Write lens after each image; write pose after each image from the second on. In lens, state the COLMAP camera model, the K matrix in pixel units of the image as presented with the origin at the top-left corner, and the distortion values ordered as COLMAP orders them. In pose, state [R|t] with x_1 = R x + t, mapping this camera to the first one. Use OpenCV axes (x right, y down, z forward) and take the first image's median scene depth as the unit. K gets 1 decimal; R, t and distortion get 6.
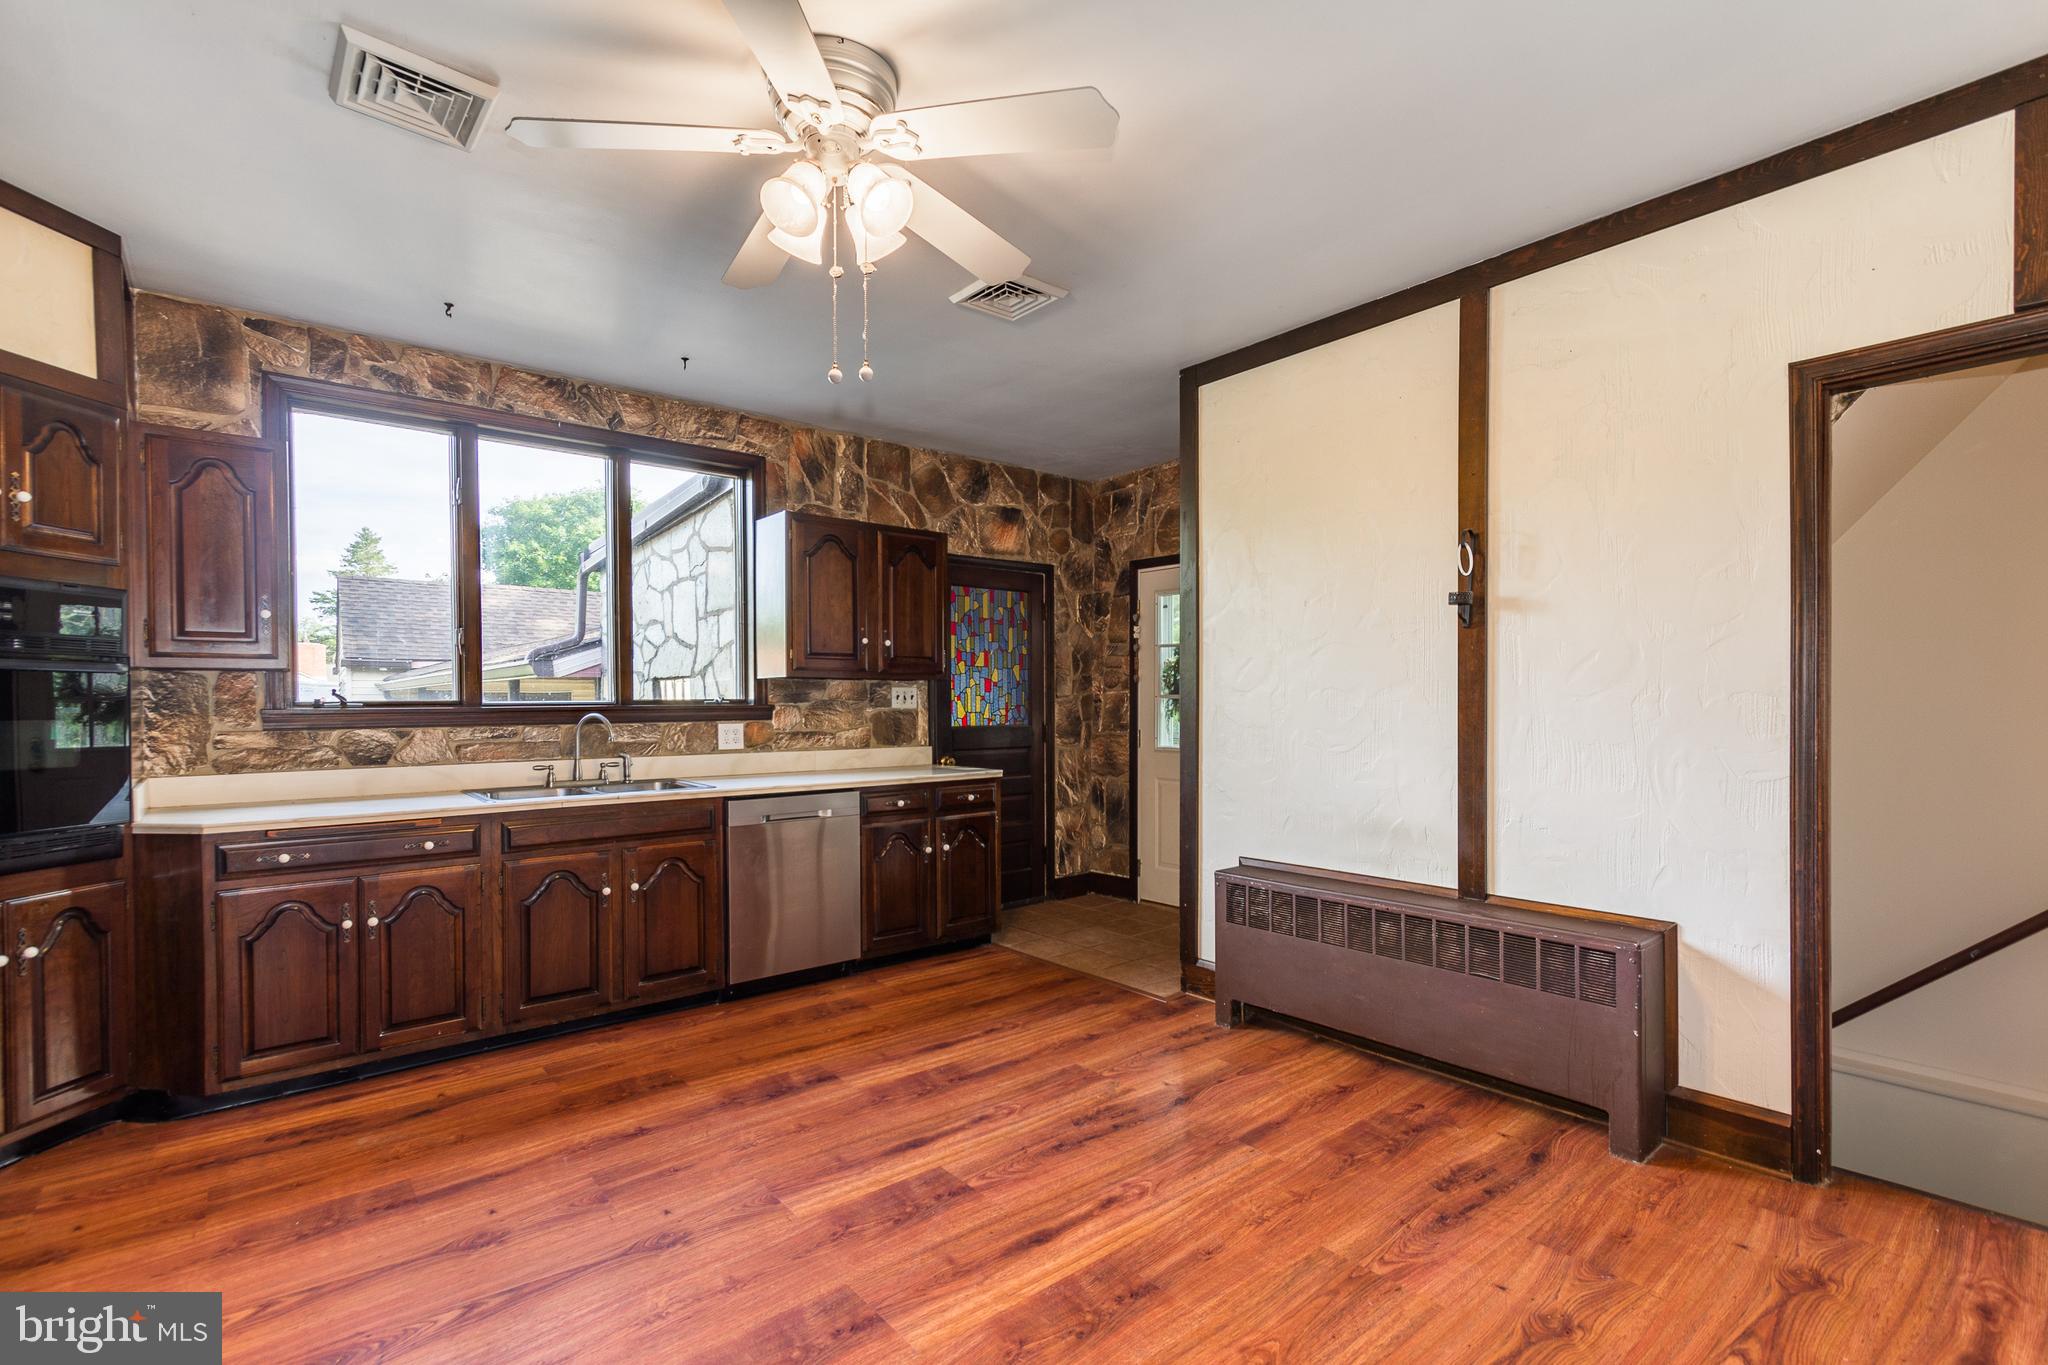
lens RADIAL K [[934.7, 0, 1009.0], [0, 934.7, 702.3], [0, 0, 1]] dist [0.010594, -0.003364]
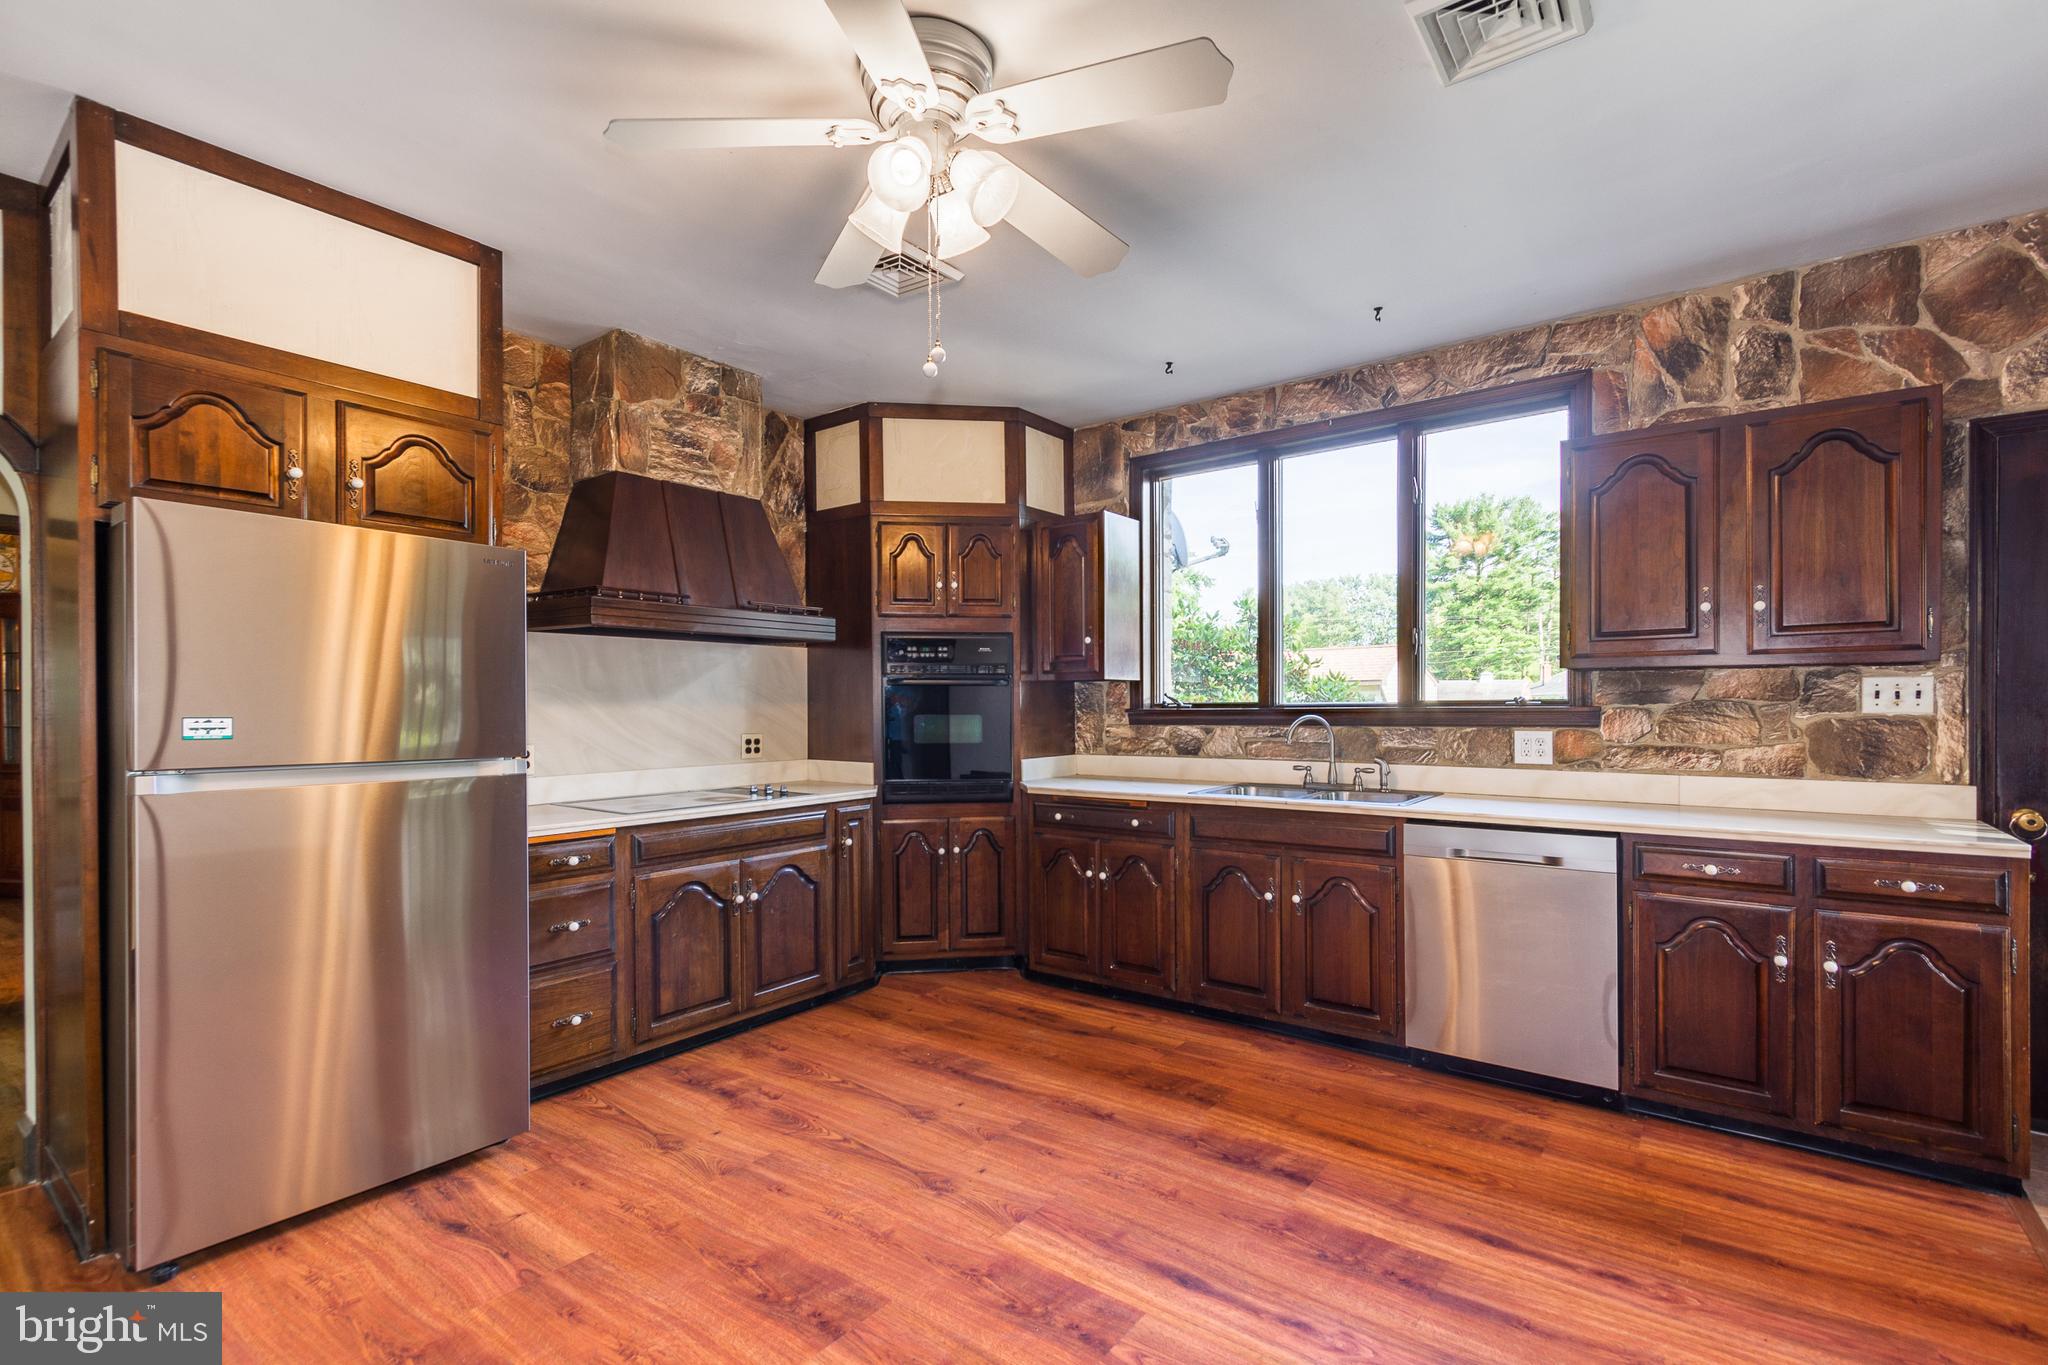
lens RADIAL K [[934.7, 0, 1021.0], [0, 934.7, 704.3], [0, 0, 1]] dist [0.010594, -0.003364]
pose [[0.227537, 0.003811, -0.973762, 0.472791], [0.003676, 0.999982, 0.004773, -0.006011], [0.973762, -0.004665, 0.227519, 0.528633]]
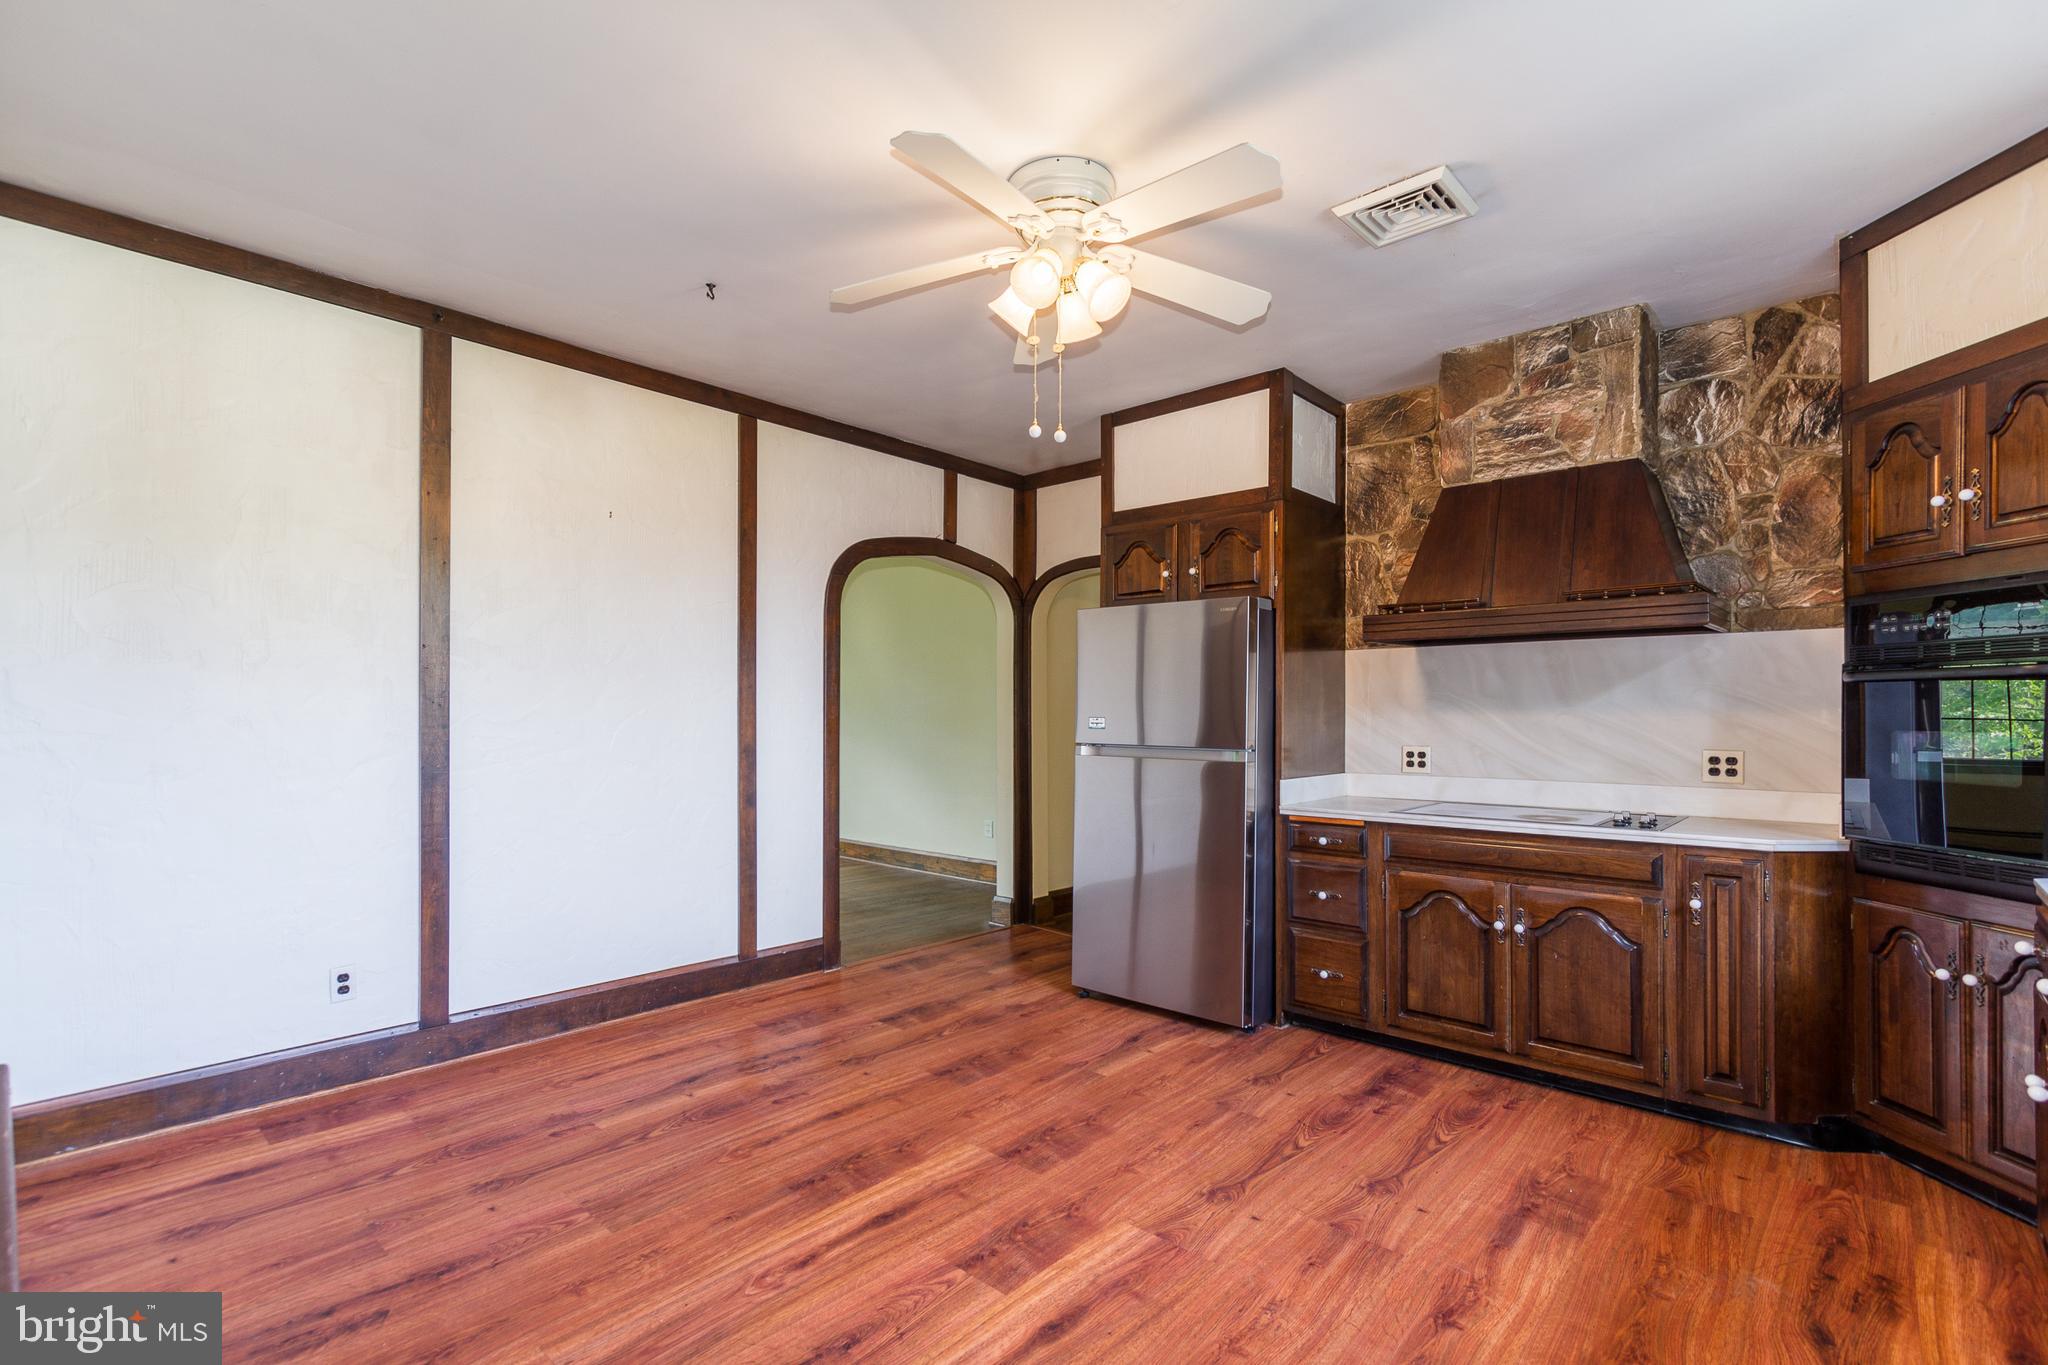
lens RADIAL K [[934.7, 0, 1010.1], [0, 934.7, 703.6], [0, 0, 1]] dist [0.010594, -0.003364]
pose [[-0.990324, 0.000066, -0.138772, 0.024400], [0.001773, 0.999924, -0.012176, 0.000807], [0.138761, -0.012304, -0.990249, 1.305859]]
